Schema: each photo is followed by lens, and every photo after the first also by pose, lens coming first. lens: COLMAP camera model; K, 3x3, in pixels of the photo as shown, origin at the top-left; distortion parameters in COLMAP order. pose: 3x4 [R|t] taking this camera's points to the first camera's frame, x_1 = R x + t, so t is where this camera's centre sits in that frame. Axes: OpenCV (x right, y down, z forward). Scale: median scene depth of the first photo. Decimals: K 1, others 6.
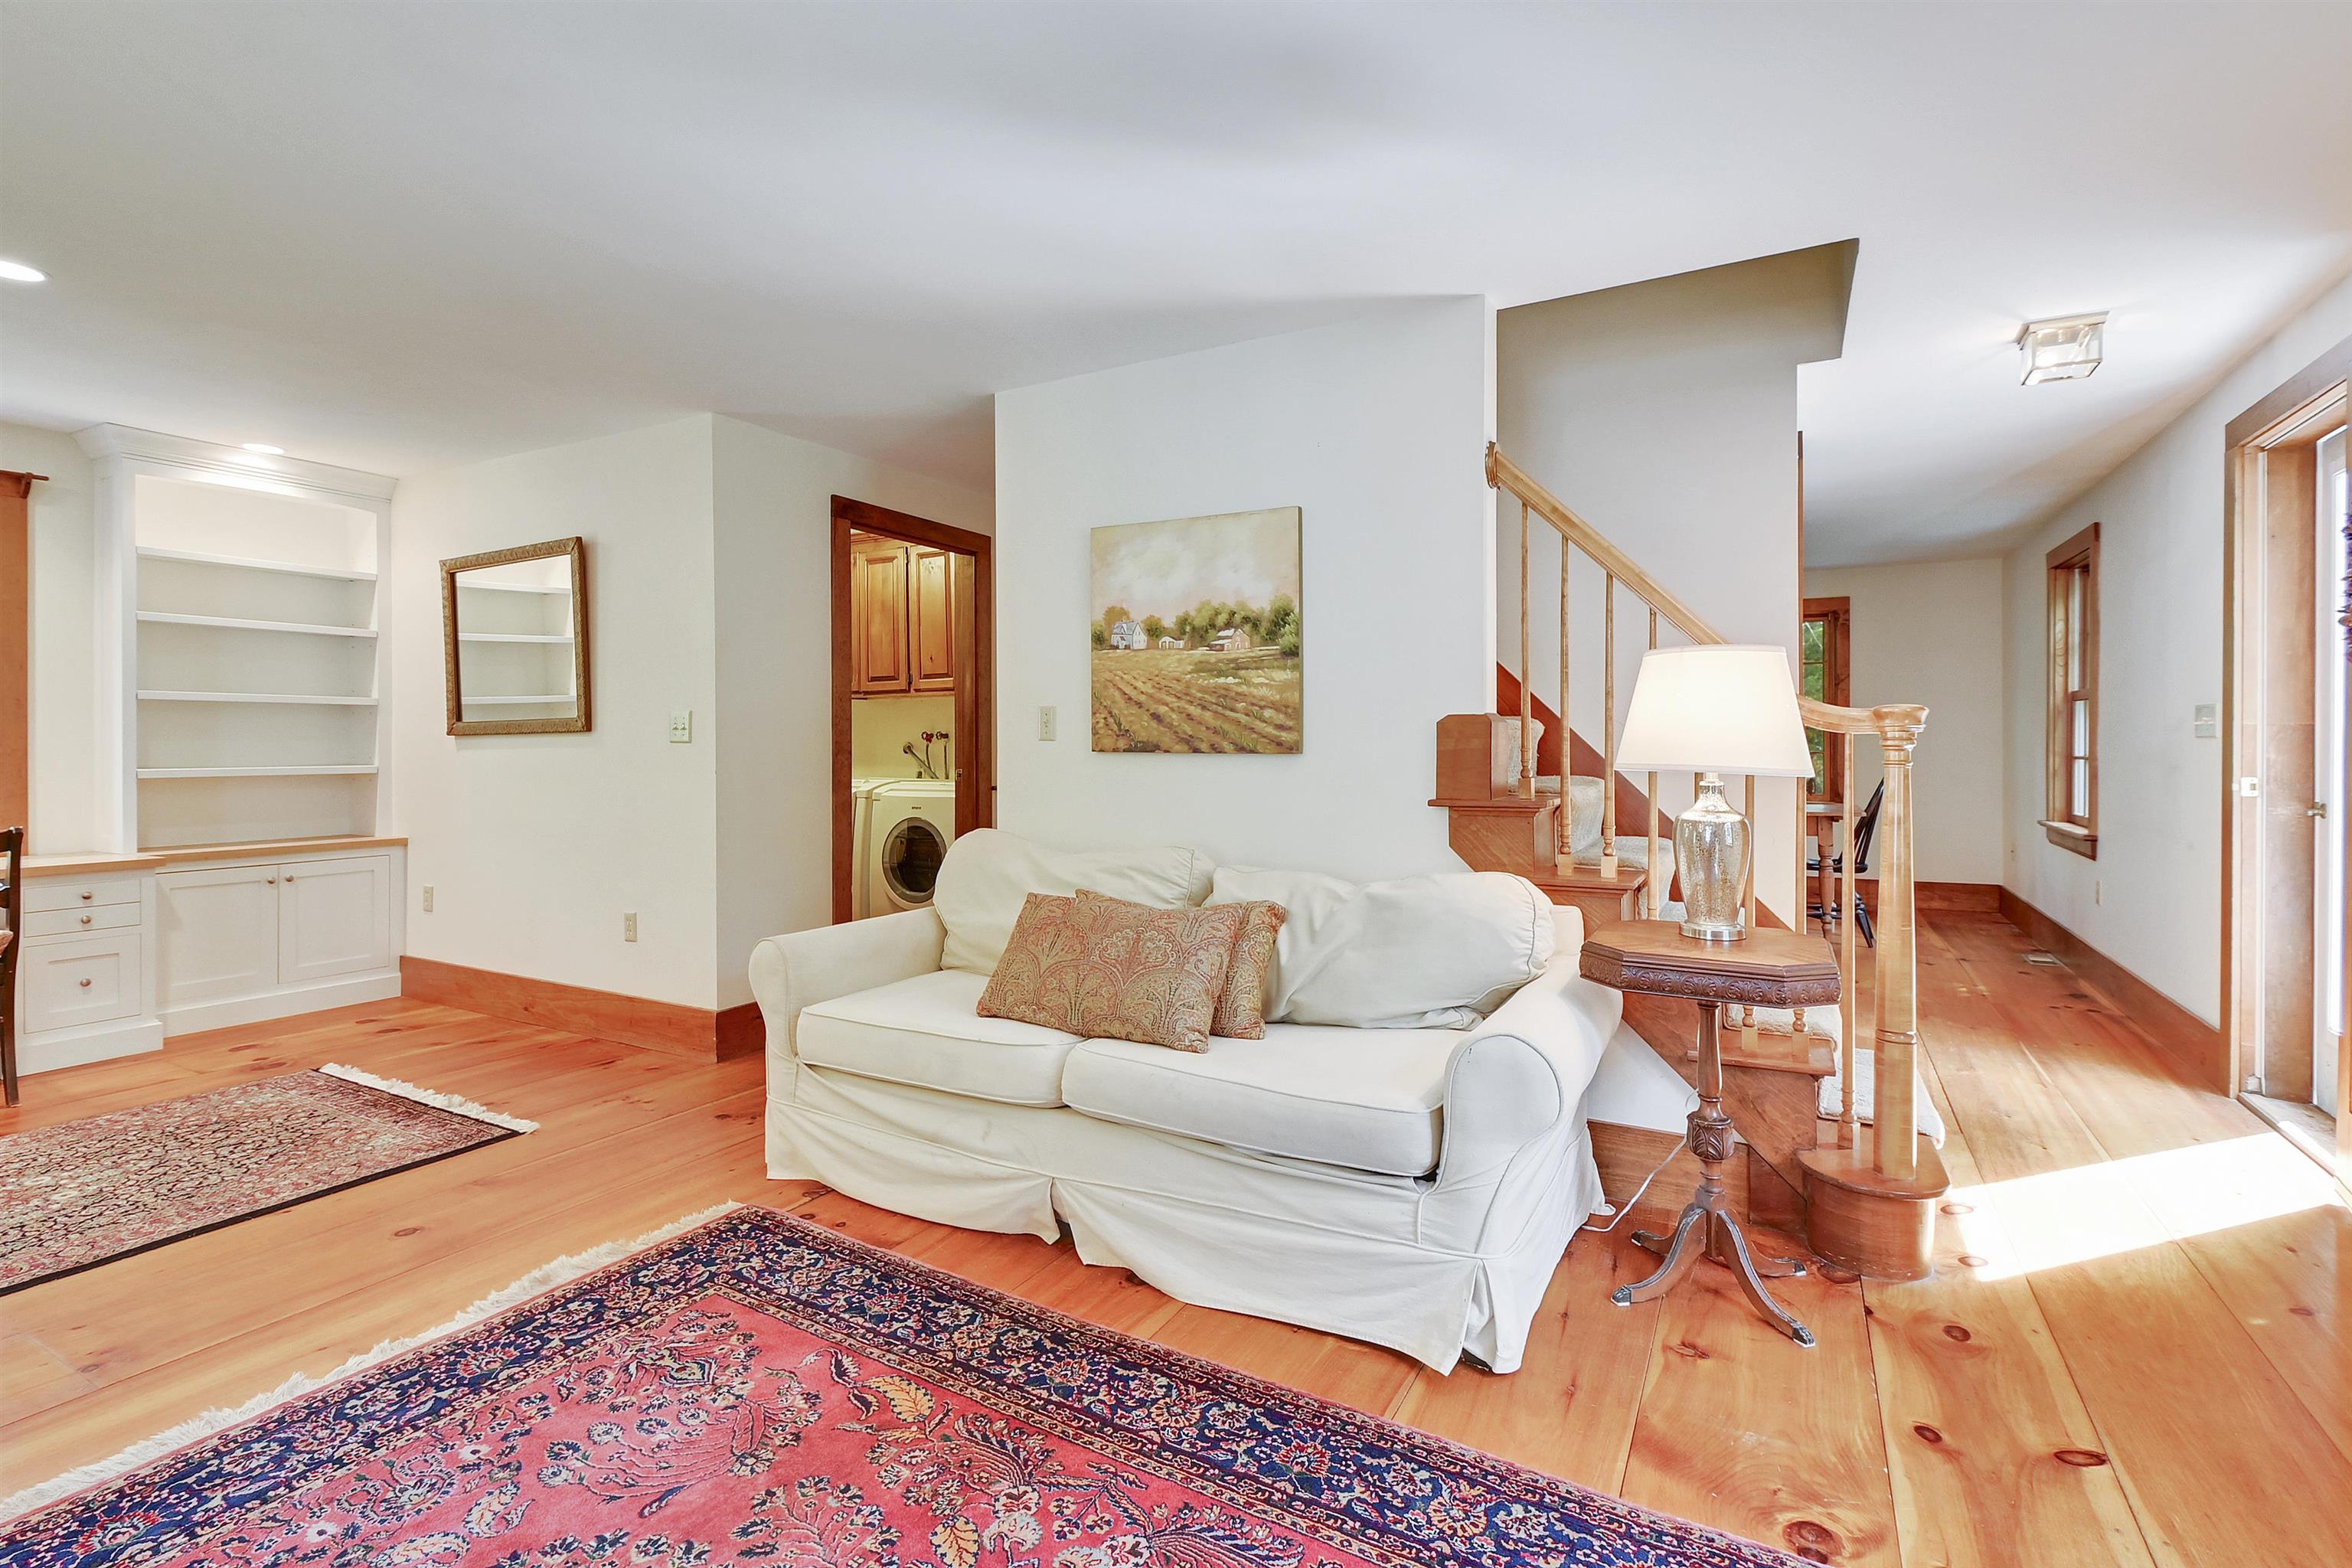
lens RADIAL K [[1085.4, 0, 1202.8], [0, 1085.4, 747.1], [0, 0, 1]] dist [0.007983, -0.004891]
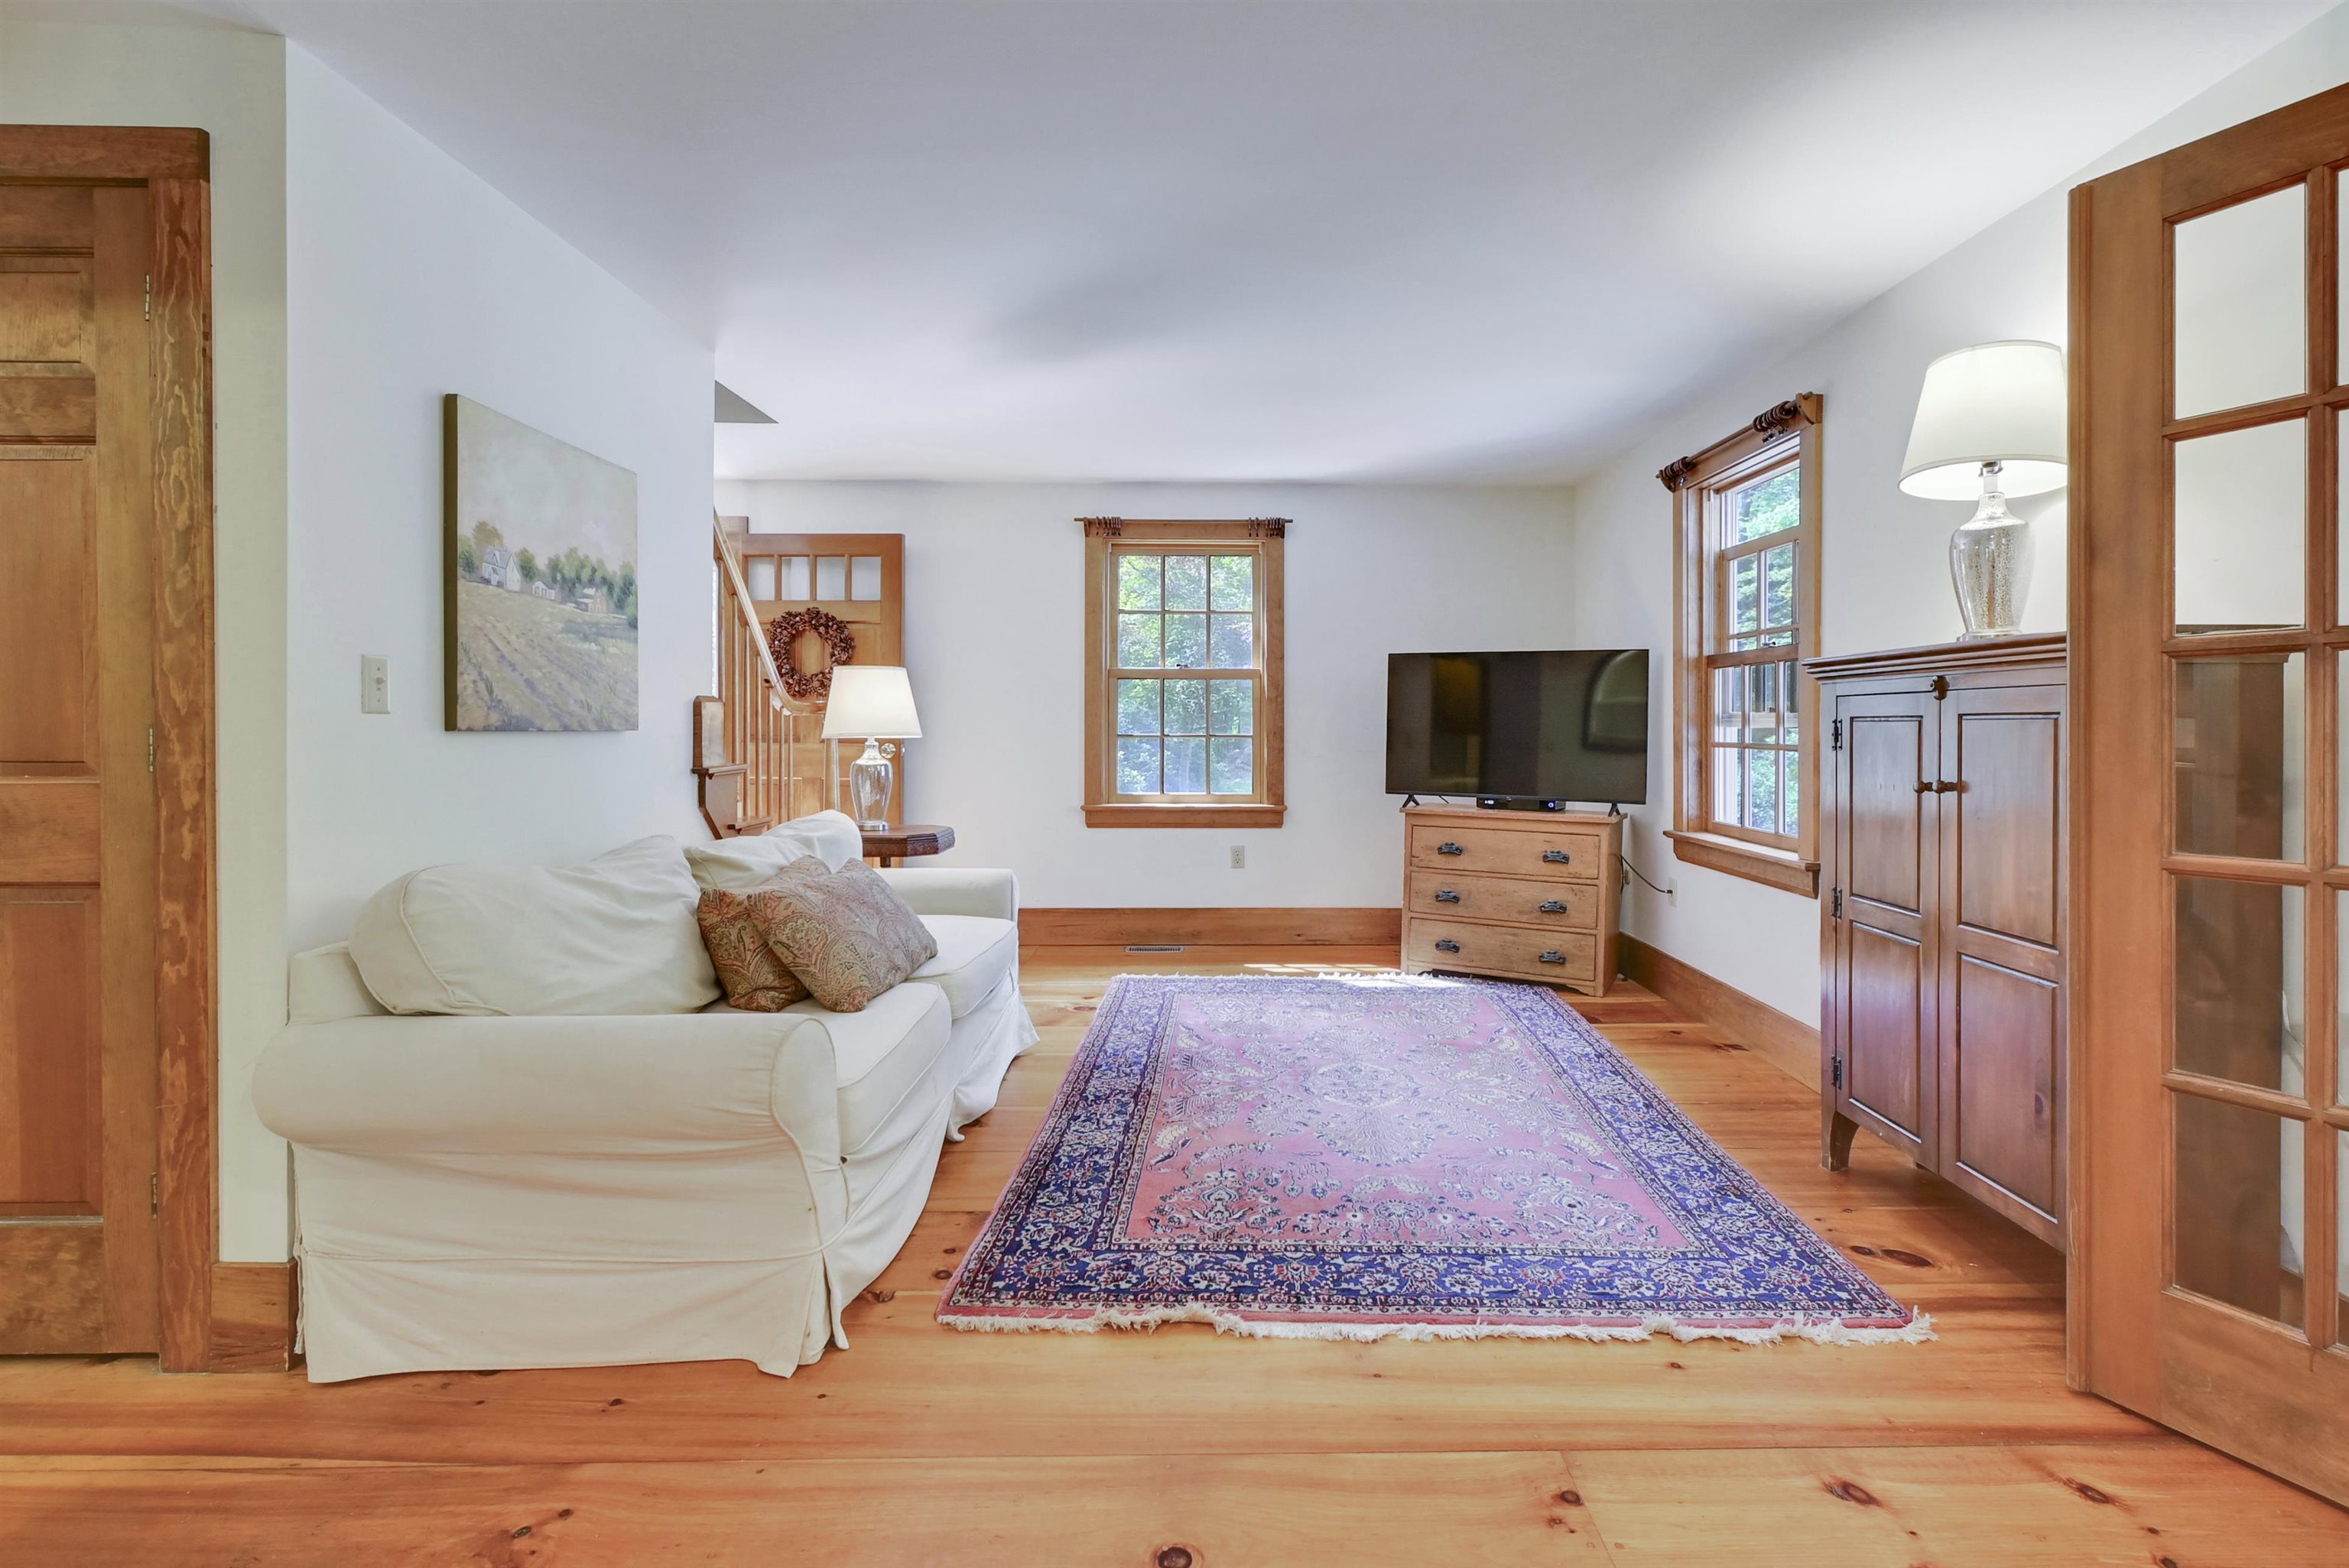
lens RADIAL K [[1083.9, 0, 1212.3], [0, 1083.9, 730.5], [0, 0, 1]] dist [0.007983, -0.004891]
pose [[-0.479649, -0.005068, 0.877446, -0.968116], [0.003150, 0.999967, 0.007498, 0.000288], [-0.877455, 0.006361, -0.479617, 0.977496]]
